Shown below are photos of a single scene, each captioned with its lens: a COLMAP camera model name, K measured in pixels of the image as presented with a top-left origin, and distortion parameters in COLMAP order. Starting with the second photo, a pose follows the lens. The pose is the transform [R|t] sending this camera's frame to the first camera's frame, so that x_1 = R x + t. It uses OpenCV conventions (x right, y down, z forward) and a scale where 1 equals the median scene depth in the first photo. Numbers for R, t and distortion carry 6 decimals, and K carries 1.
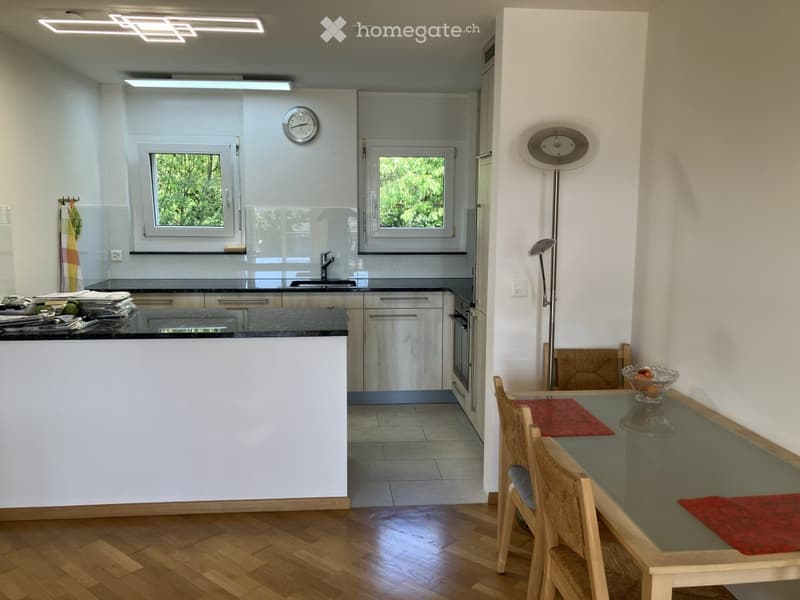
lens RADIAL K [[655.2, 0, 391.4], [0, 655.2, 300.3], [0, 0, 1]] dist [0.003222, -0.002340]
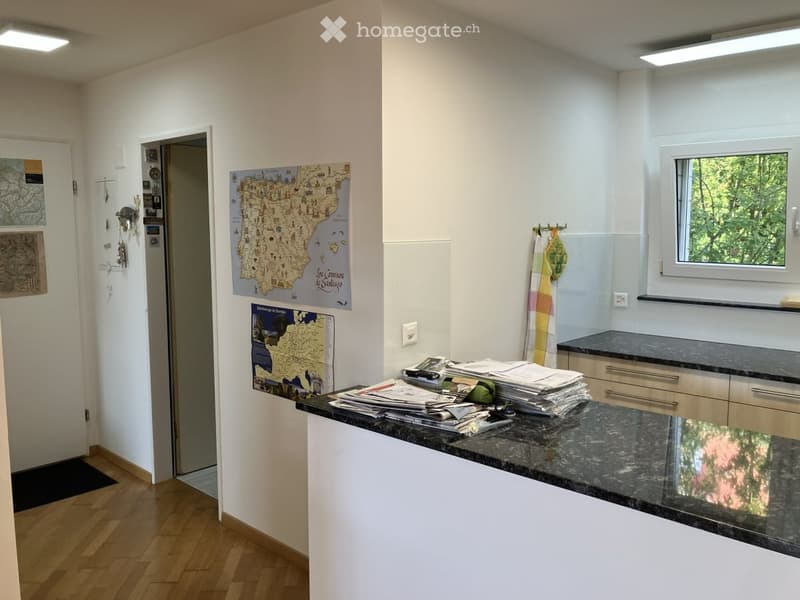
lens RADIAL K [[655.2, 0, 391.4], [0, 655.2, 300.3], [0, 0, 1]] dist [0.003222, -0.002340]
pose [[0.667005, 0.079245, -0.740827, -0.043420], [-0.100830, 0.994781, 0.015628, -0.058896], [0.738199, 0.064273, 0.671514, 0.337407]]
